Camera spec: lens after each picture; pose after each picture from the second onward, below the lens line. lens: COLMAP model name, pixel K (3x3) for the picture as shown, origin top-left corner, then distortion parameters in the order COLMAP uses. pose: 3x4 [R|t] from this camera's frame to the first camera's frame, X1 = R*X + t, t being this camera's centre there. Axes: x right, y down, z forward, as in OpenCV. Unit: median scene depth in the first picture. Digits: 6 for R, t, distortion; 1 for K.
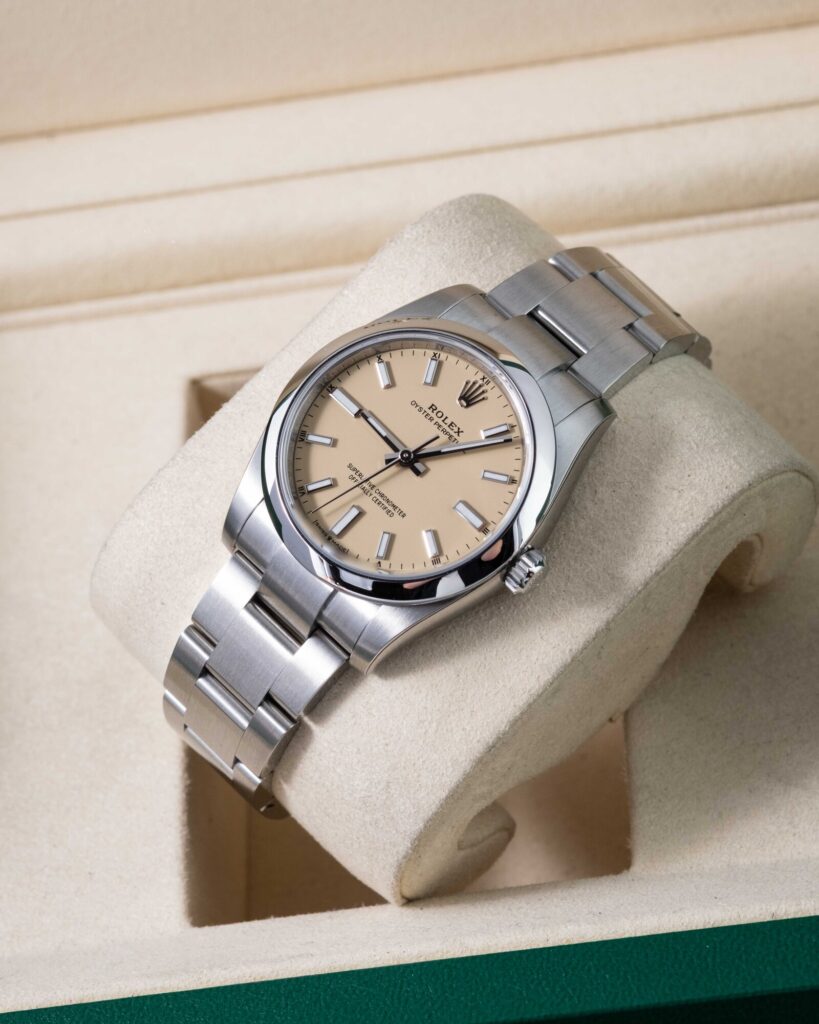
lens RADIAL K [[4662.9, 0, 410.4], [0, 4662.9, 479.9], [0, 0, 1]] dist [0.287200, 0.000000]
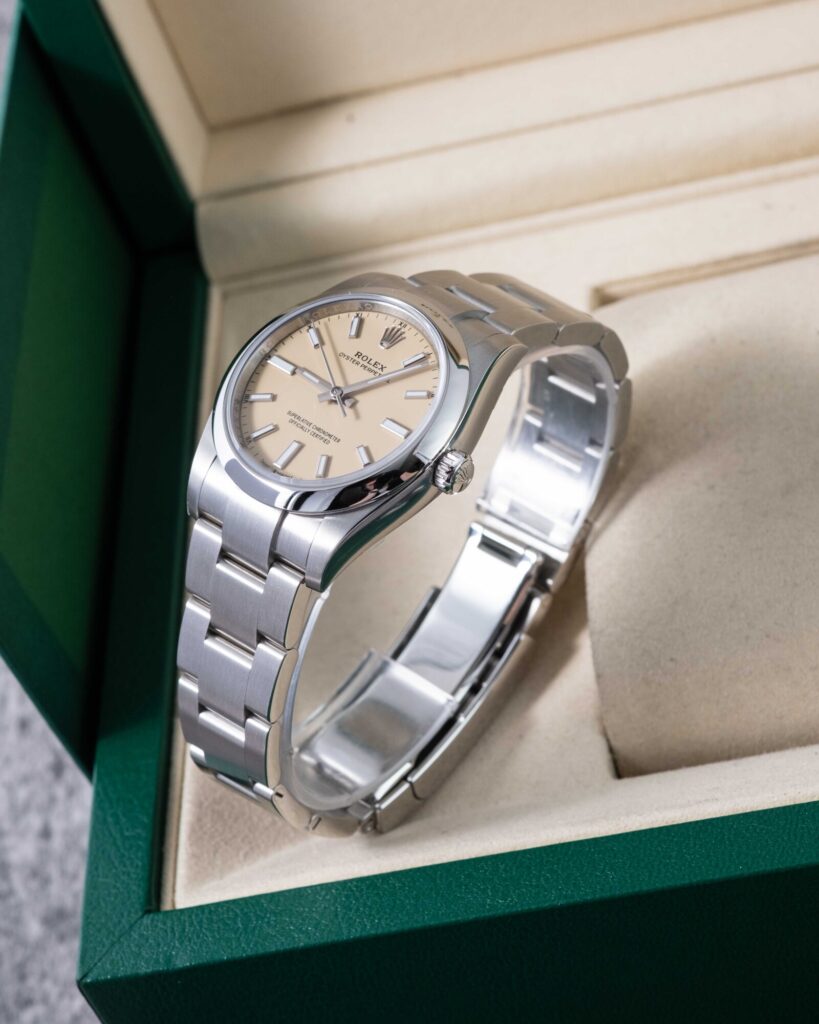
lens RADIAL K [[4662.9, 0, 335.1], [0, 4662.9, 437.7], [0, 0, 1]] dist [0.287200, 0.000000]
pose [[0.989183, -0.056851, -0.135221, 0.045188], [0.058902, 0.998201, 0.011207, -0.002389], [0.134341, -0.019051, 0.990752, -0.116960]]
